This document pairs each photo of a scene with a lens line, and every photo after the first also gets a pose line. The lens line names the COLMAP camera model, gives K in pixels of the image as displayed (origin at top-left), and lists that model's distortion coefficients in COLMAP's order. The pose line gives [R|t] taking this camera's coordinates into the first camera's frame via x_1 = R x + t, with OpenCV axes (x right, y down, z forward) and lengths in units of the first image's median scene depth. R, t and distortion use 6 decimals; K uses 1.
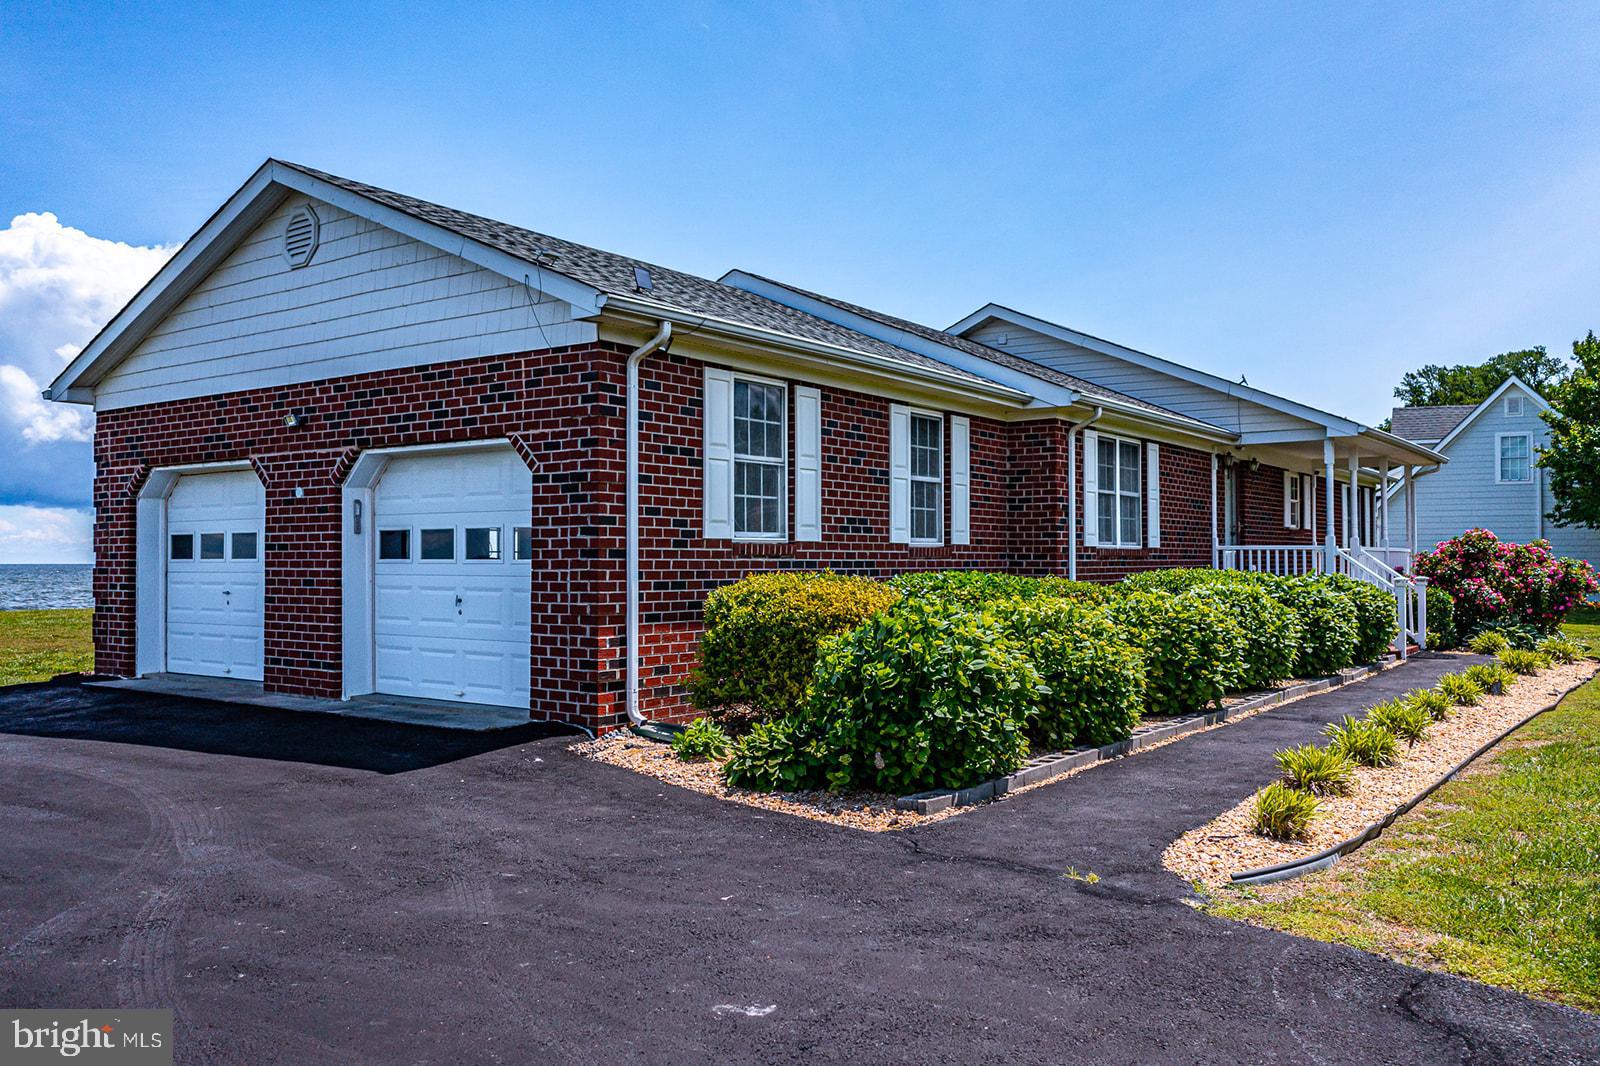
lens RADIAL K [[1272.1, 0, 800.9], [0, 1272.1, 538.2], [0, 0, 1]] dist [-0.019091, 0.011081]
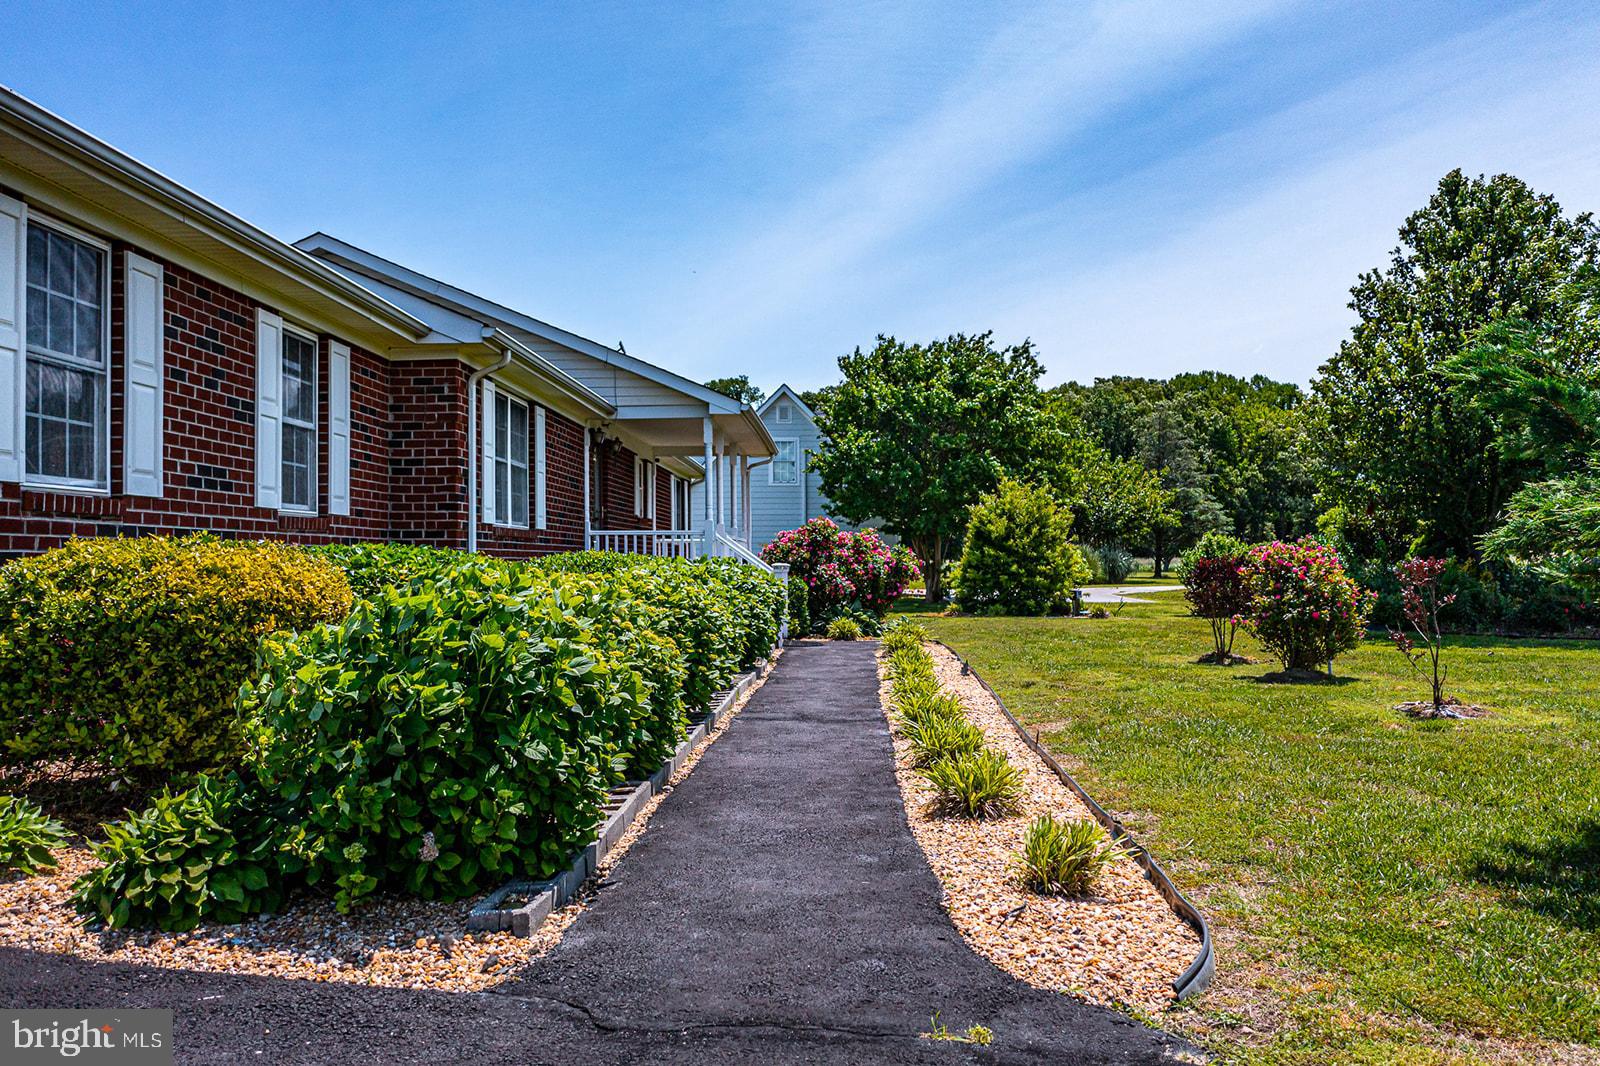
lens RADIAL K [[1272.1, 0, 800.9], [0, 1272.1, 538.2], [0, 0, 1]] dist [-0.019091, 0.011081]
pose [[0.835972, 0.005321, 0.548747, -0.069076], [-0.002863, 0.999982, -0.005334, 0.026670], [-0.548765, 0.002888, 0.835972, 0.284469]]
